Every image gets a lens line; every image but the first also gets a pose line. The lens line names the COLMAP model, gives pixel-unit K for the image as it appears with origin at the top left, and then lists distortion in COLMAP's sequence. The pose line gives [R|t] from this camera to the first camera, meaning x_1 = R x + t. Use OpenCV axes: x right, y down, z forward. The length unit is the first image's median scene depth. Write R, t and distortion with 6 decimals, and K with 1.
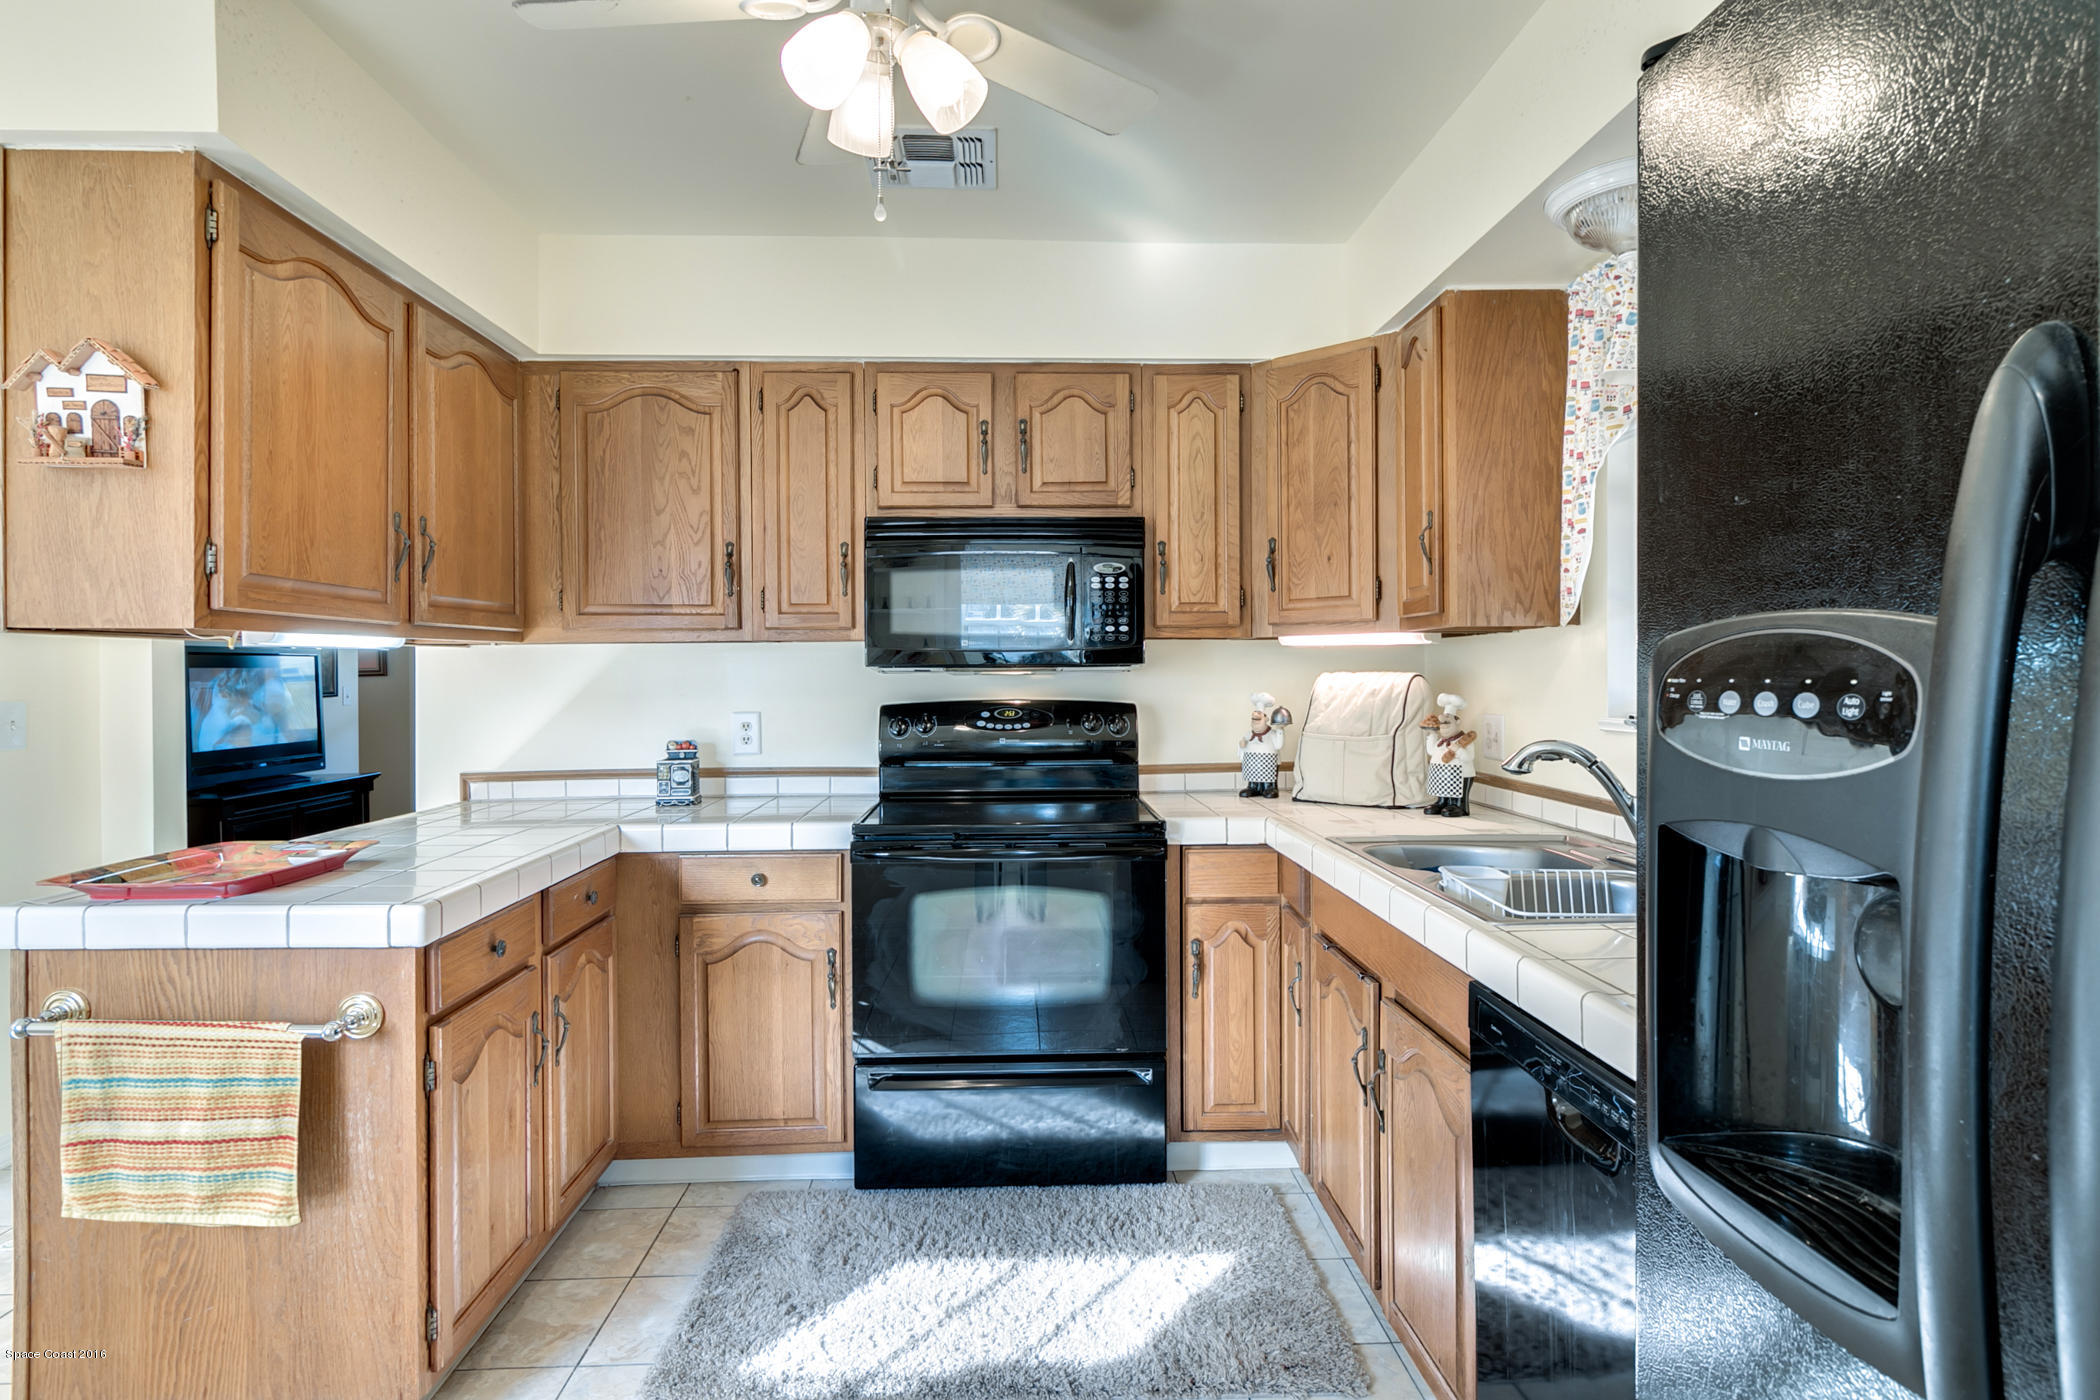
lens RADIAL K [[1111.9, 0, 1050.2], [0, 1111.9, 676.3], [0, 0, 1]] dist [-0.004565, -0.000106]
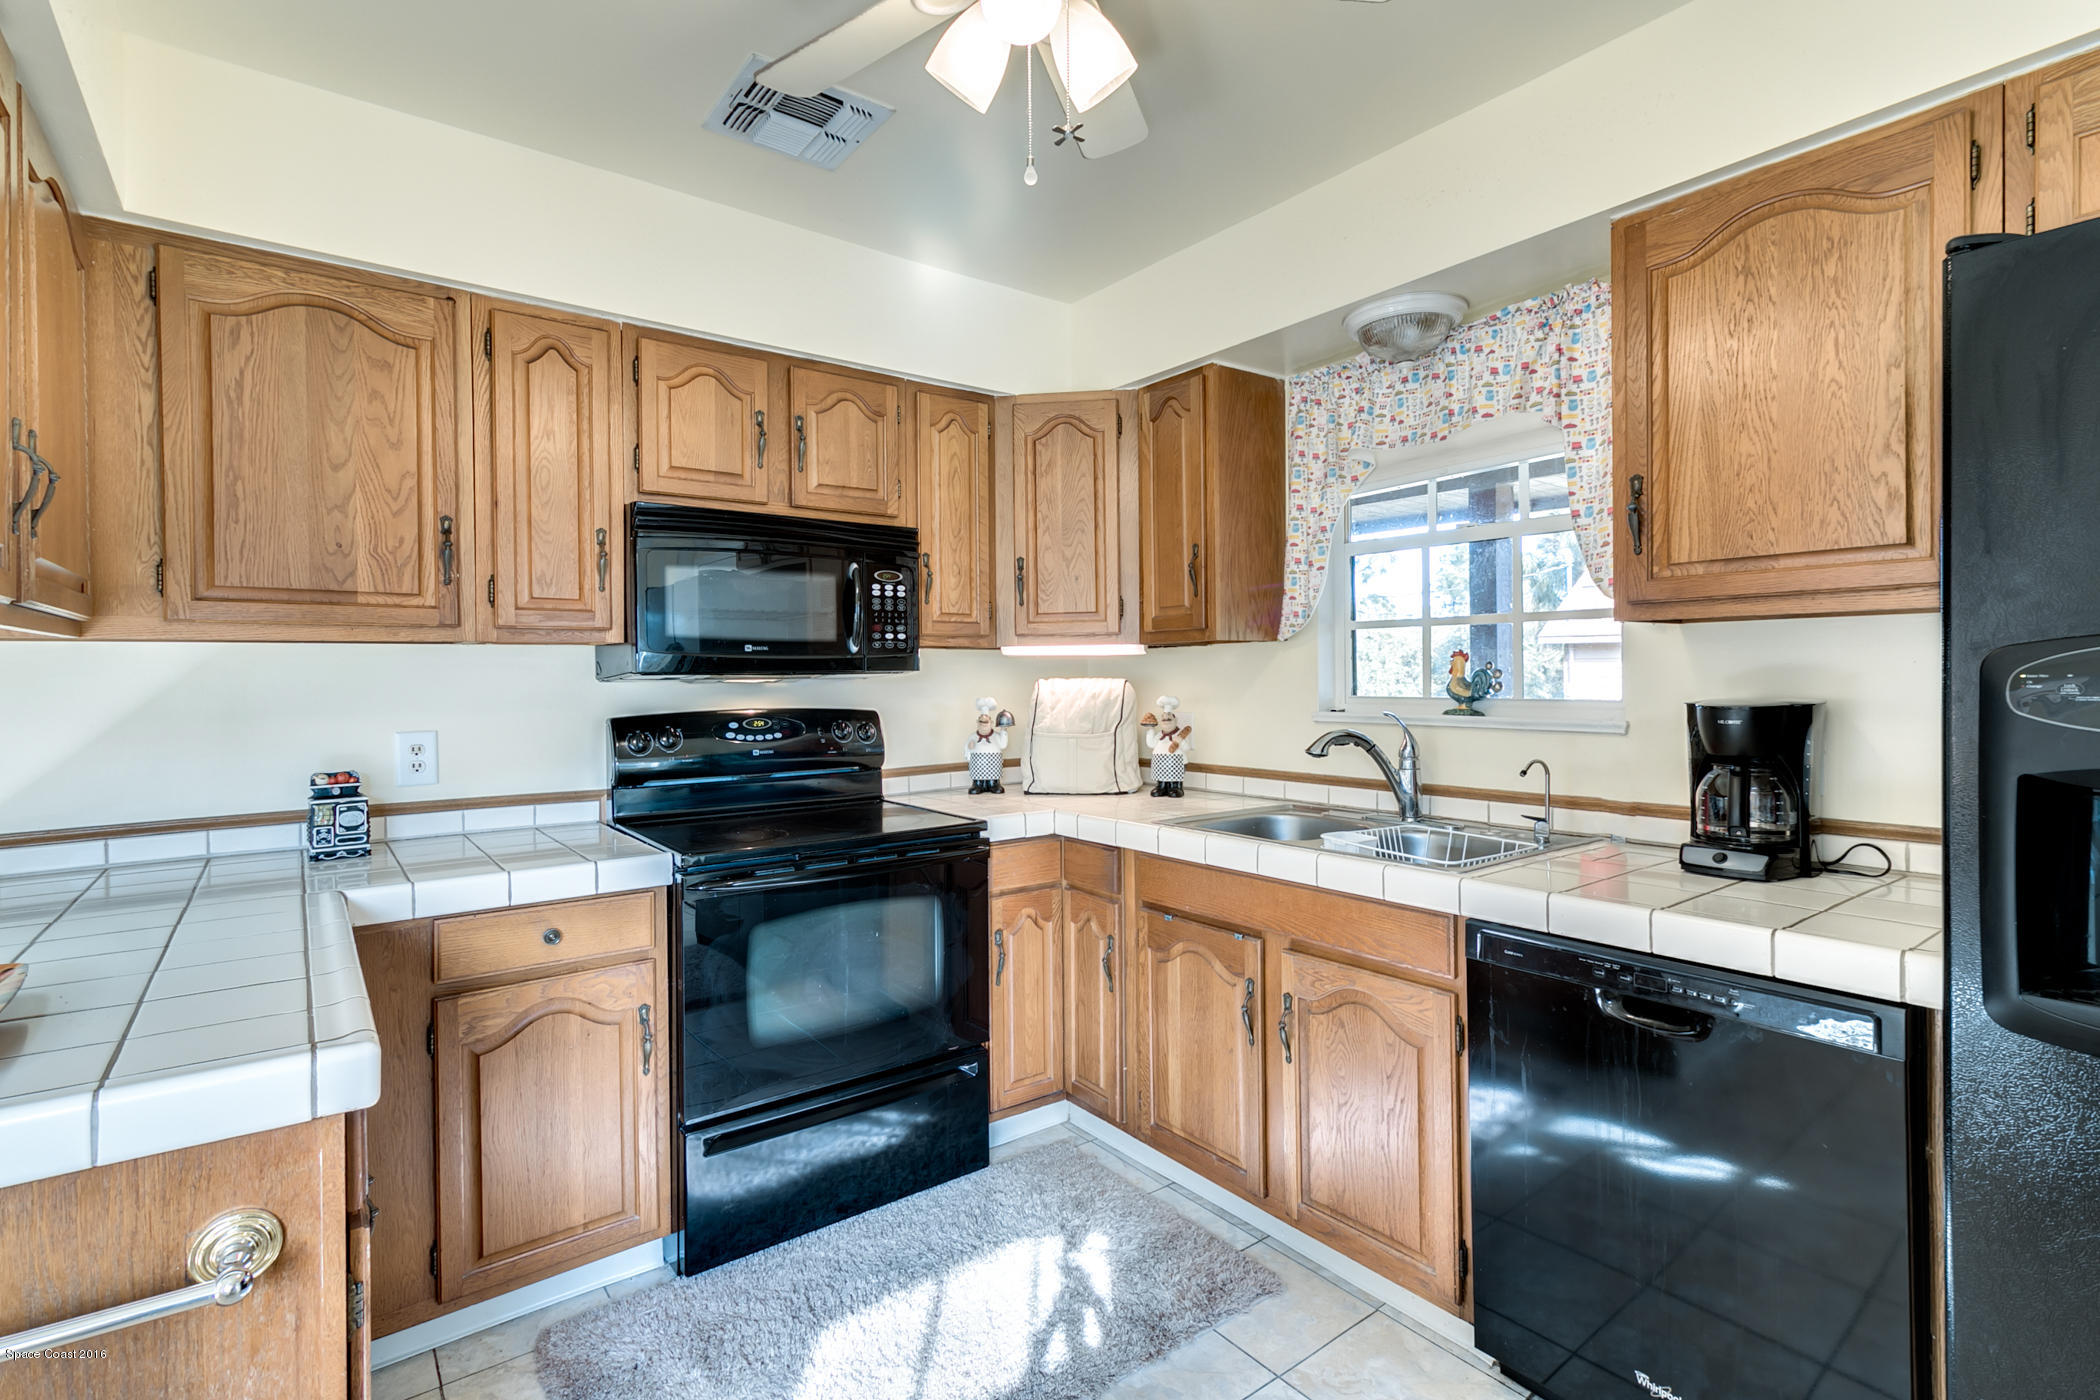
lens RADIAL K [[986.3, 0, 1058.1], [0, 986.3, 681.2], [0, 0, 1]] dist [0.002346, 0.000203]
pose [[0.818448, -0.004678, 0.574562, -0.335736], [0.007333, 0.999970, -0.002305, 0.001215], [-0.574534, 0.006100, 0.818458, 0.179069]]
